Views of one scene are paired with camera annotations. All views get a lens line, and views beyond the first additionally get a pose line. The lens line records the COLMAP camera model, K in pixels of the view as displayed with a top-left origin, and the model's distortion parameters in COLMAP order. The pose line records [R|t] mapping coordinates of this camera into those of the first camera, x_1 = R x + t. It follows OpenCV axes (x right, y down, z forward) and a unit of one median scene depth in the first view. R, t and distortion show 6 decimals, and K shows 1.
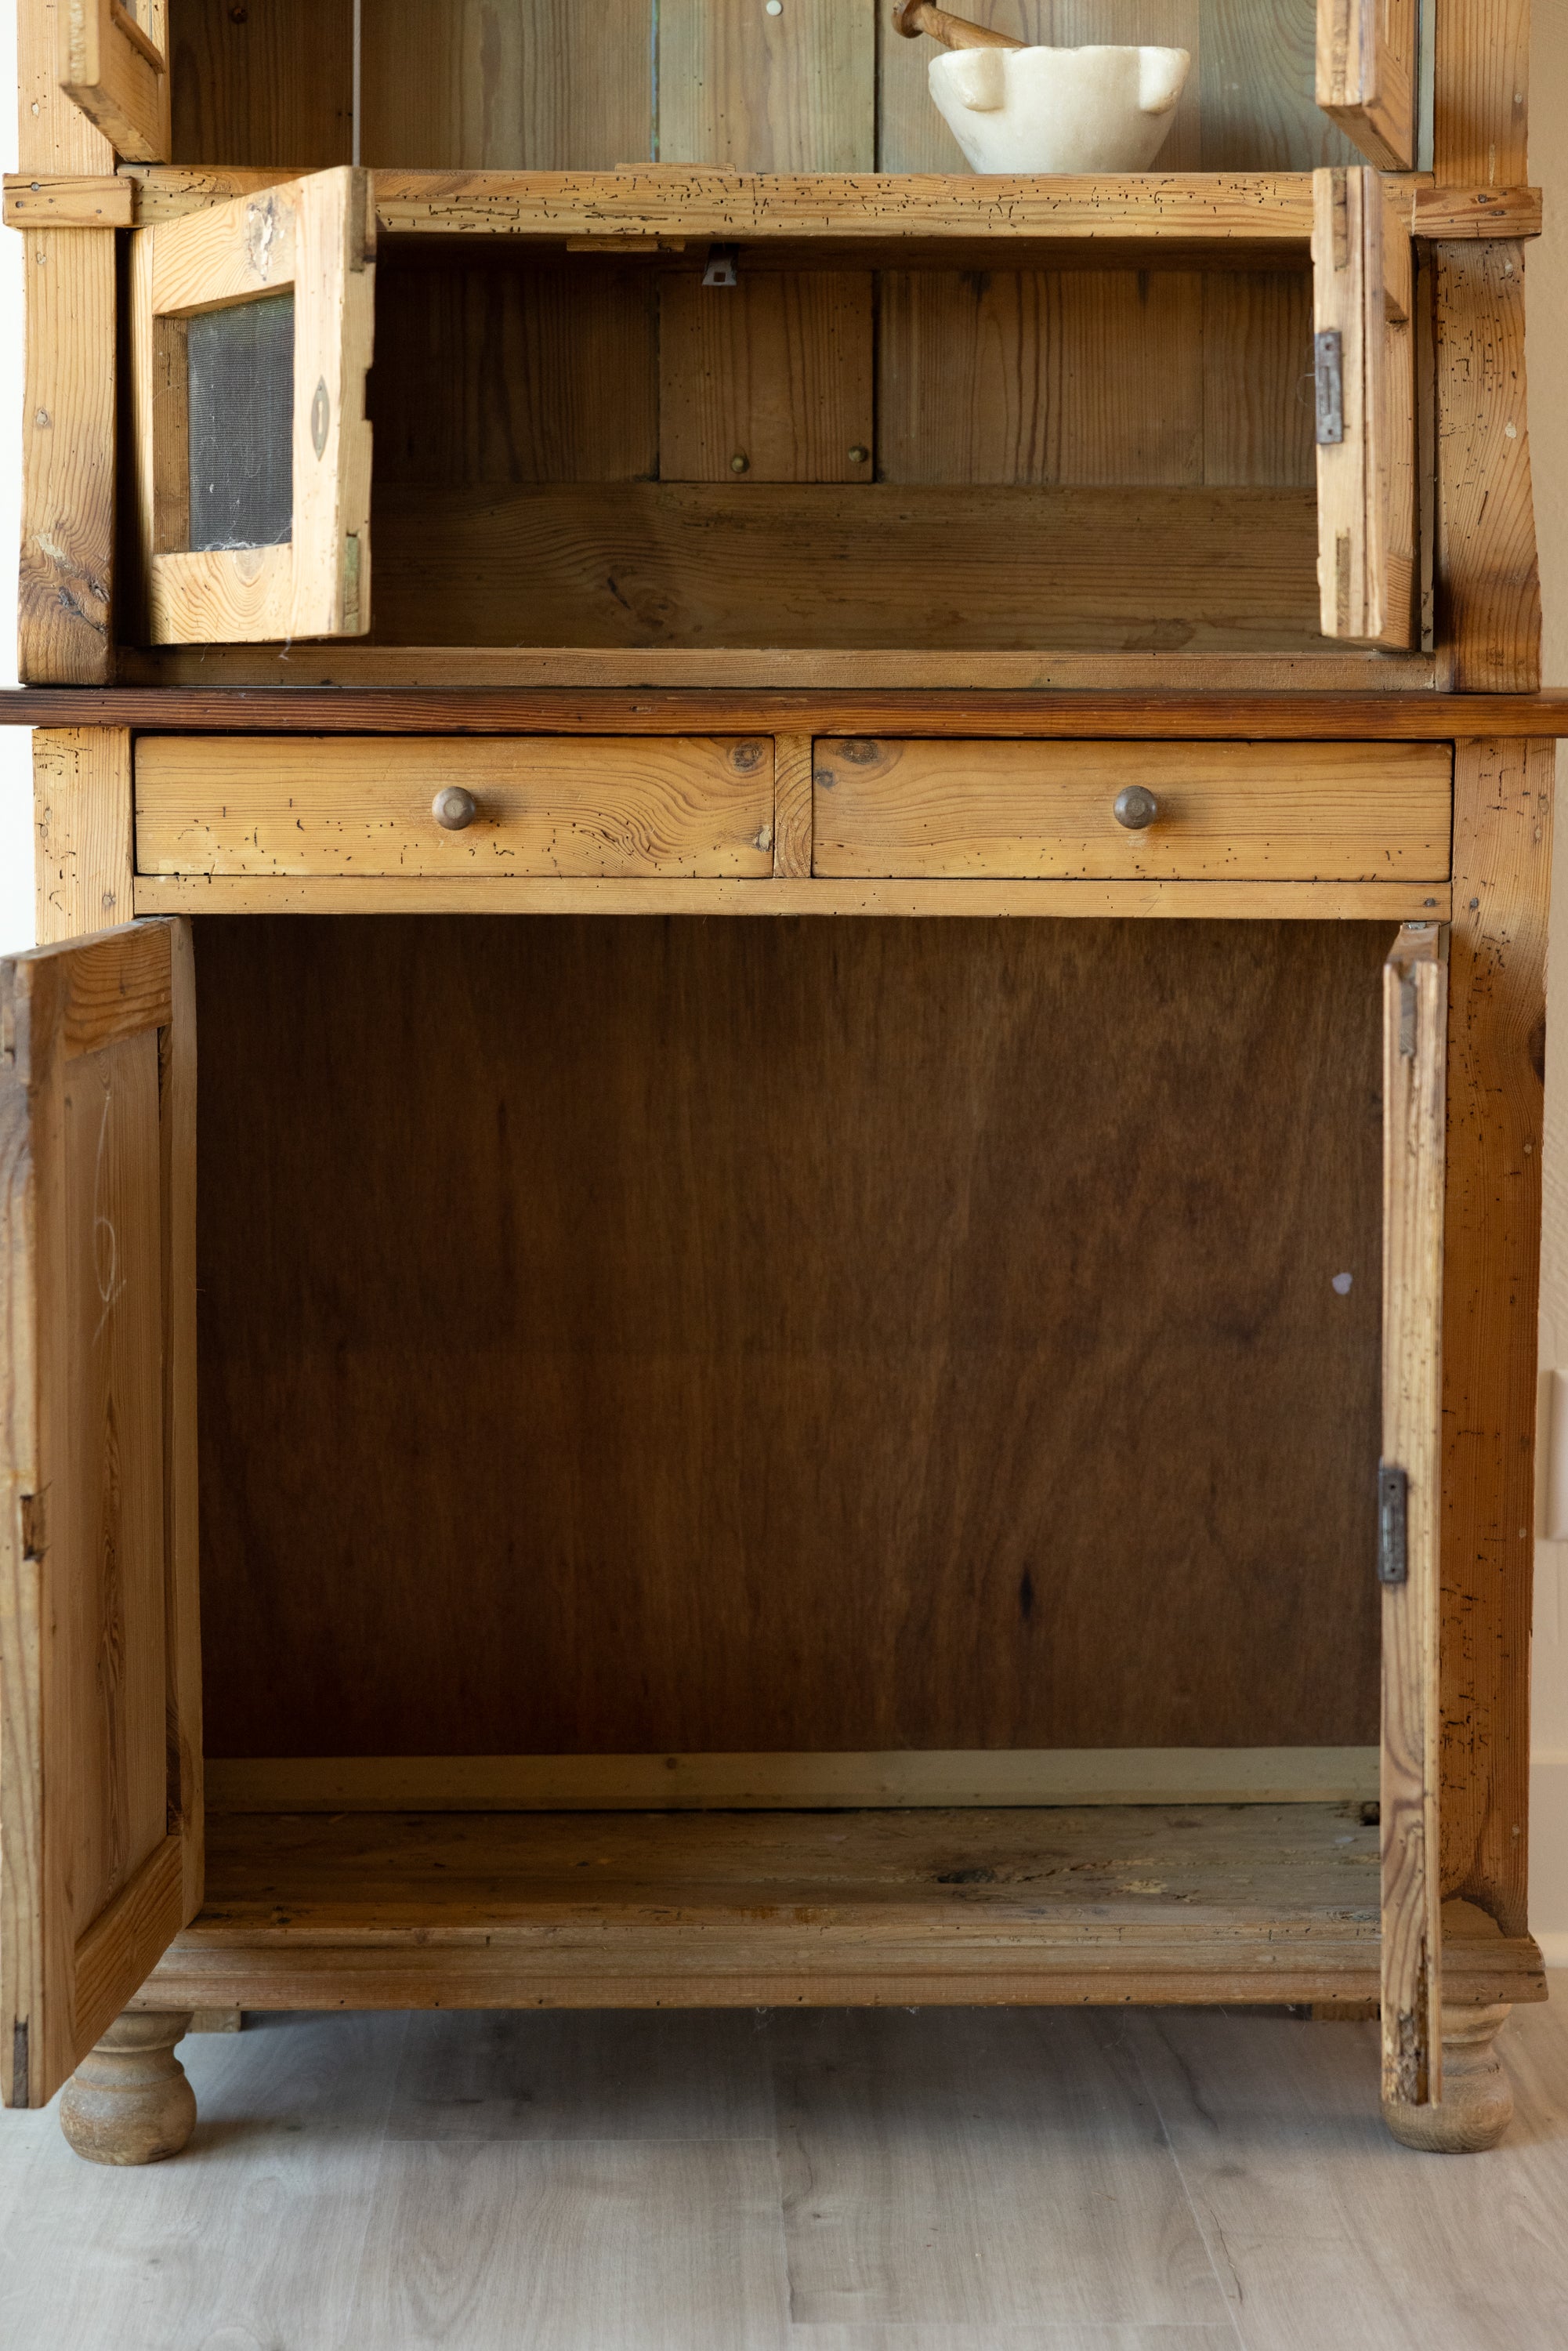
lens RADIAL K [[4368.8, 0, 779.2], [0, 4368.8, 1167.0], [0, 0, 1]] dist [0.034186, 0.000000]
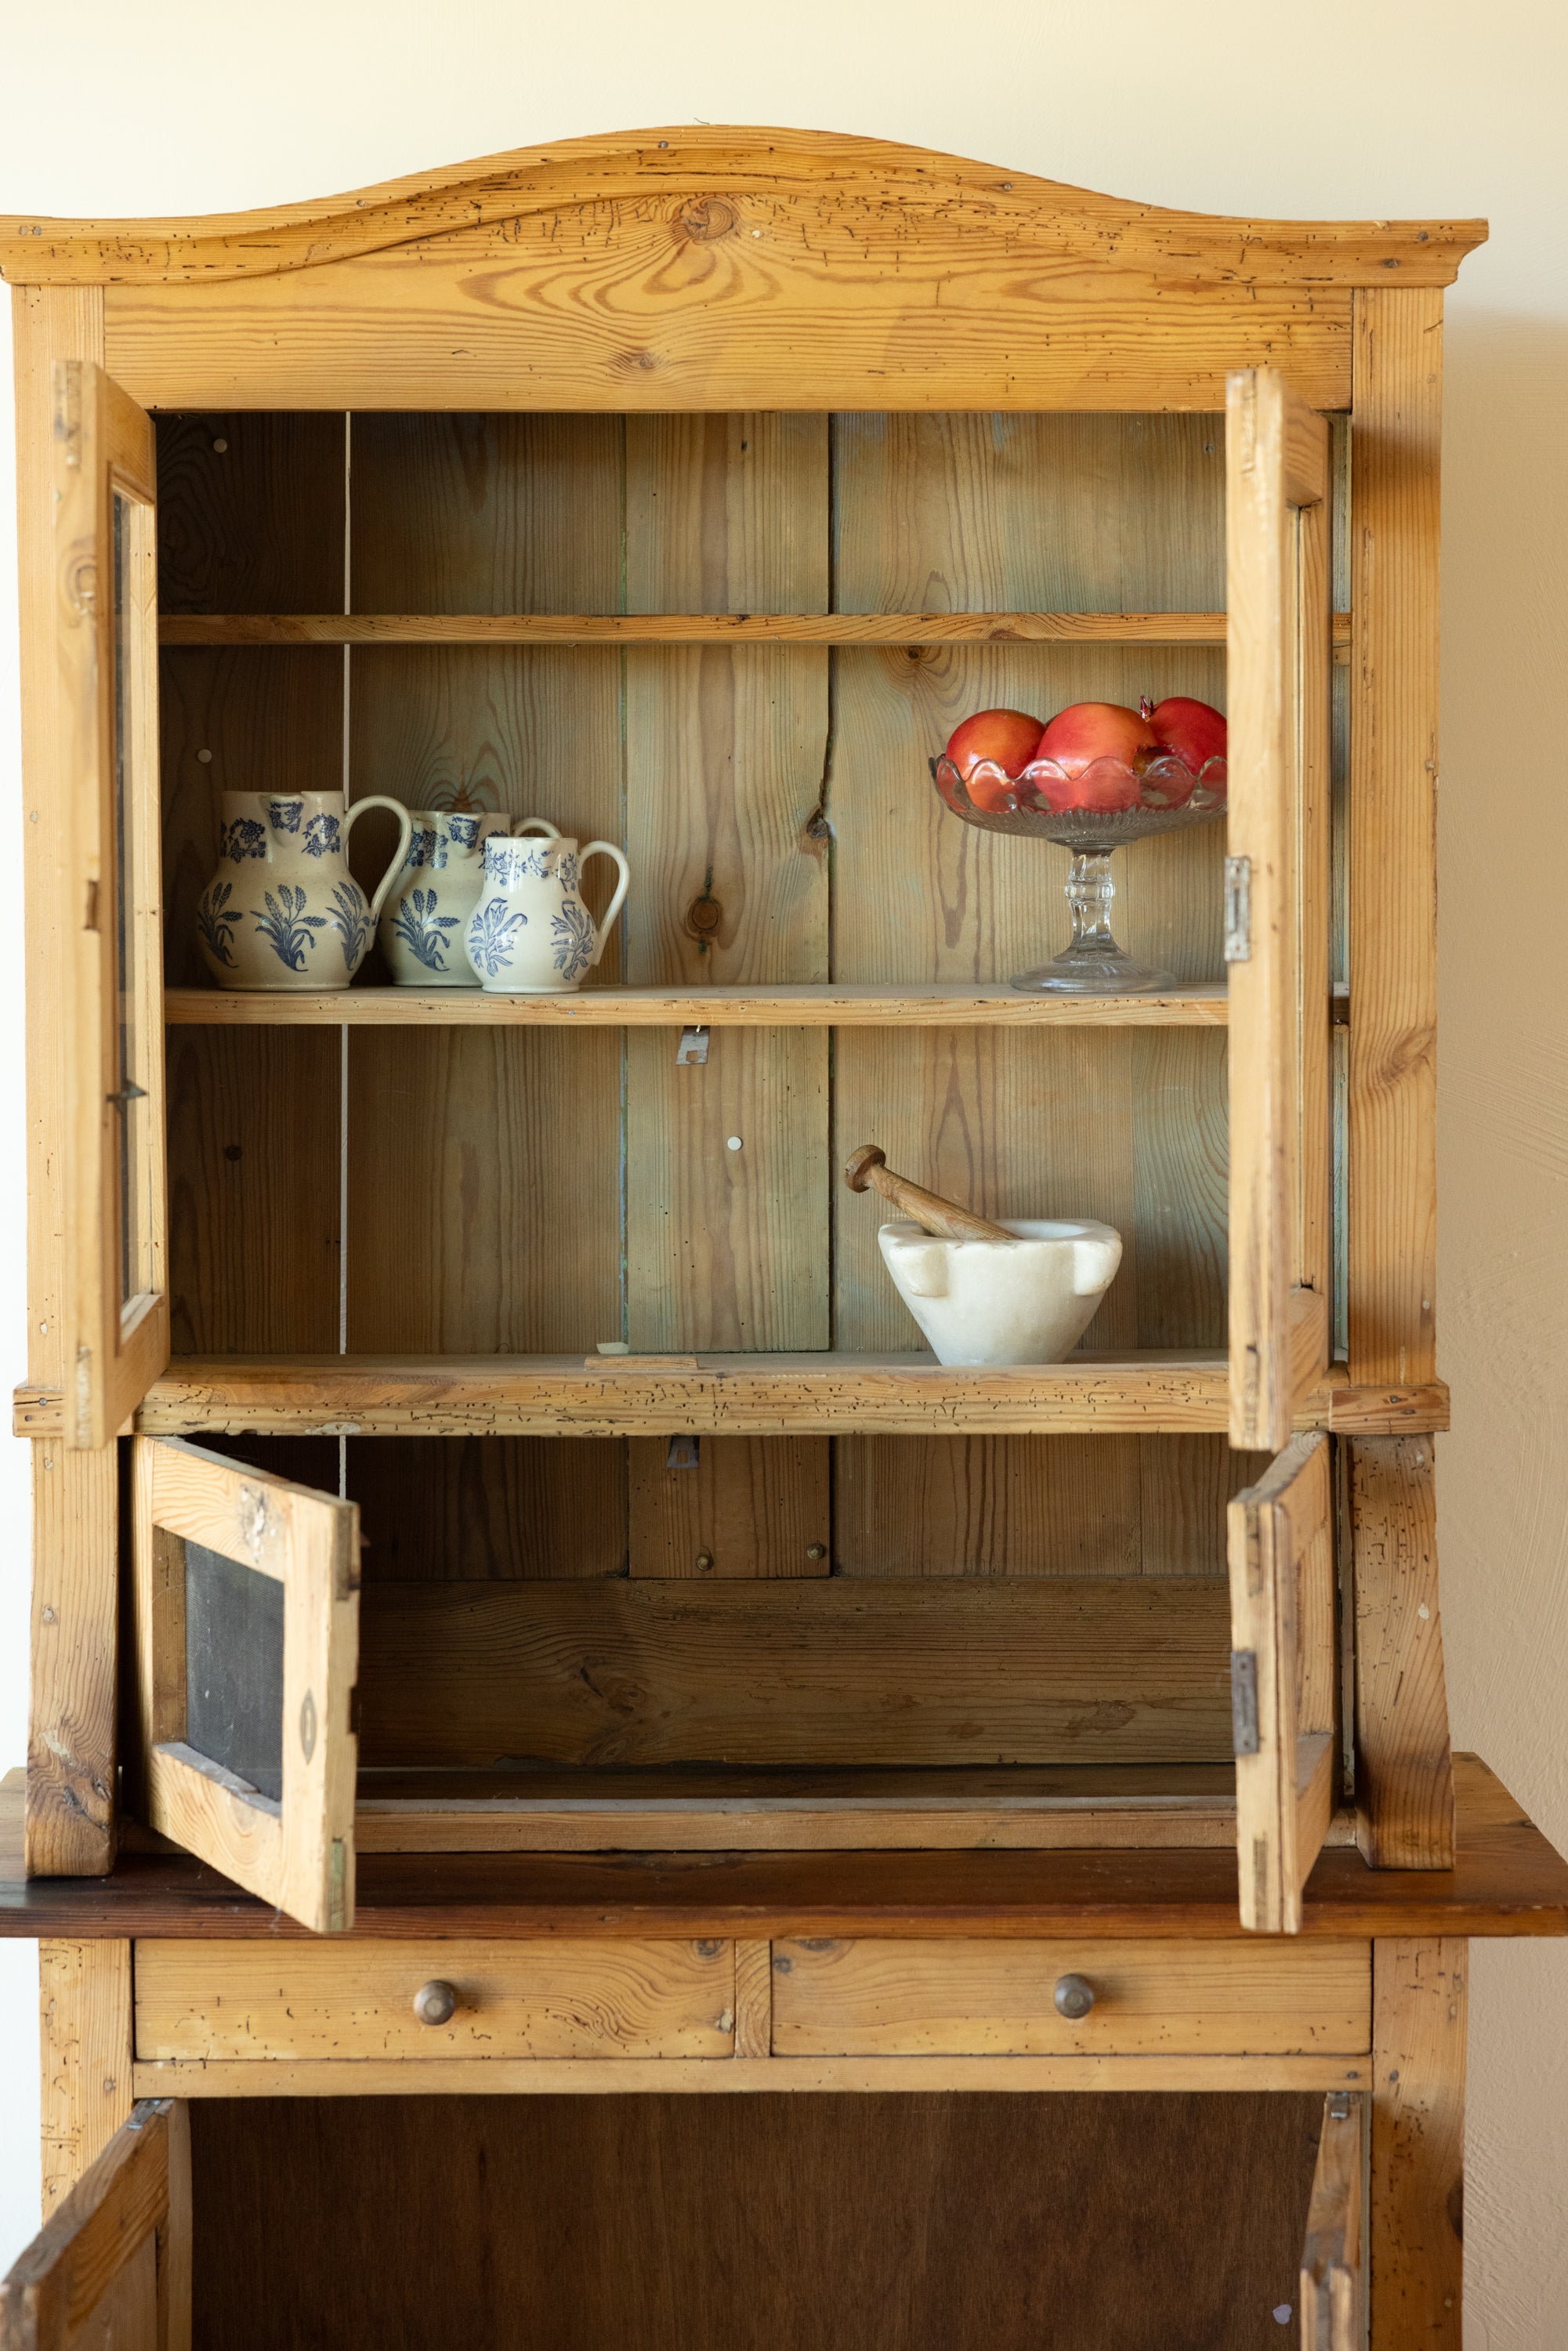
lens RADIAL K [[4368.8, 0, 778.0], [0, 4368.8, 1195.1], [0, 0, 1]] dist [0.034186, 0.000000]
pose [[0.999987, -0.004952, 0.000958, 0.009051], [0.004984, 0.999327, -0.036353, -0.233449], [-0.000778, 0.036357, 0.999339, -0.070601]]
